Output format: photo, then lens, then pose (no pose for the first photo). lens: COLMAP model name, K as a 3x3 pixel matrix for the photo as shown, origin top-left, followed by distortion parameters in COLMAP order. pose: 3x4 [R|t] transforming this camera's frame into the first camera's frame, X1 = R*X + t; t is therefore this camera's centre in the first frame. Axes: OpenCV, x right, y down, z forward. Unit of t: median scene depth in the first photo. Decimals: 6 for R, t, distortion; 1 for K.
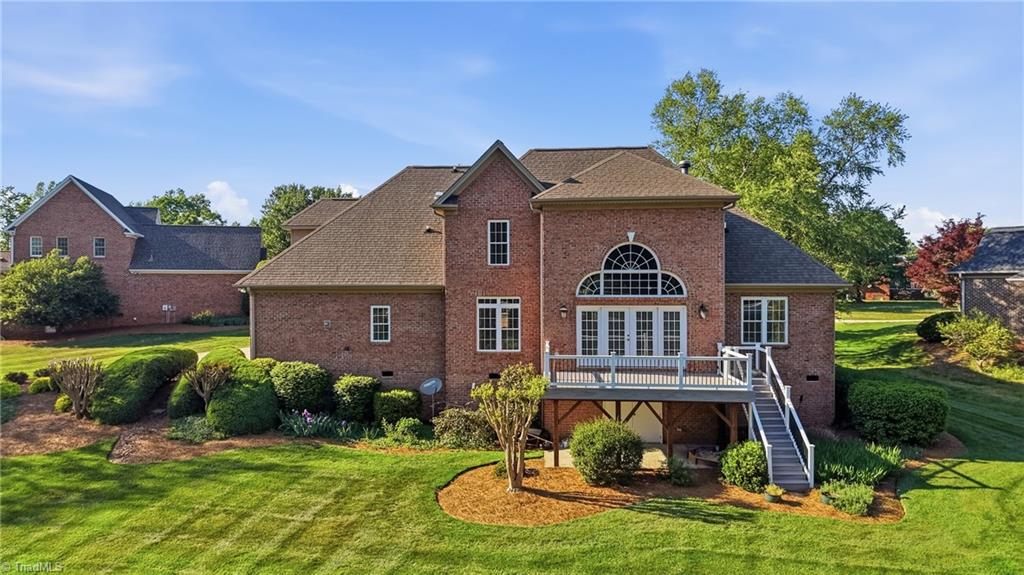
lens RADIAL K [[634.5, 0, 512.0], [0, 634.5, 287.5], [0, 0, 1]] dist [0.002354, -0.000138]
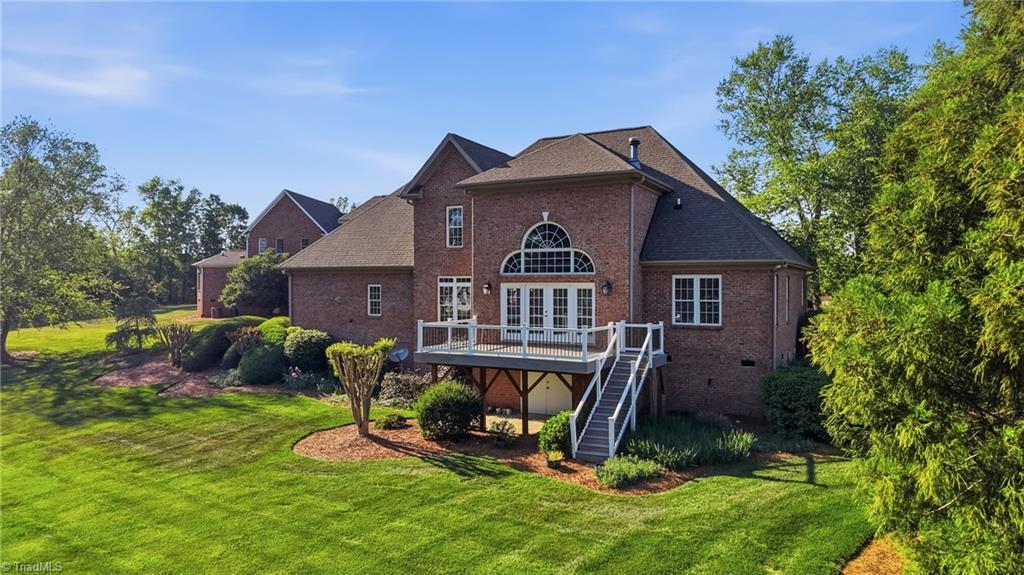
lens RADIAL K [[634.5, 0, 512.0], [0, 634.5, 287.5], [0, 0, 1]] dist [0.002354, -0.000138]
pose [[0.924025, 0.004247, -0.382308, 0.526685], [-0.002455, 0.999984, 0.005174, 0.030526], [0.382324, -0.003842, 0.924020, 0.023367]]
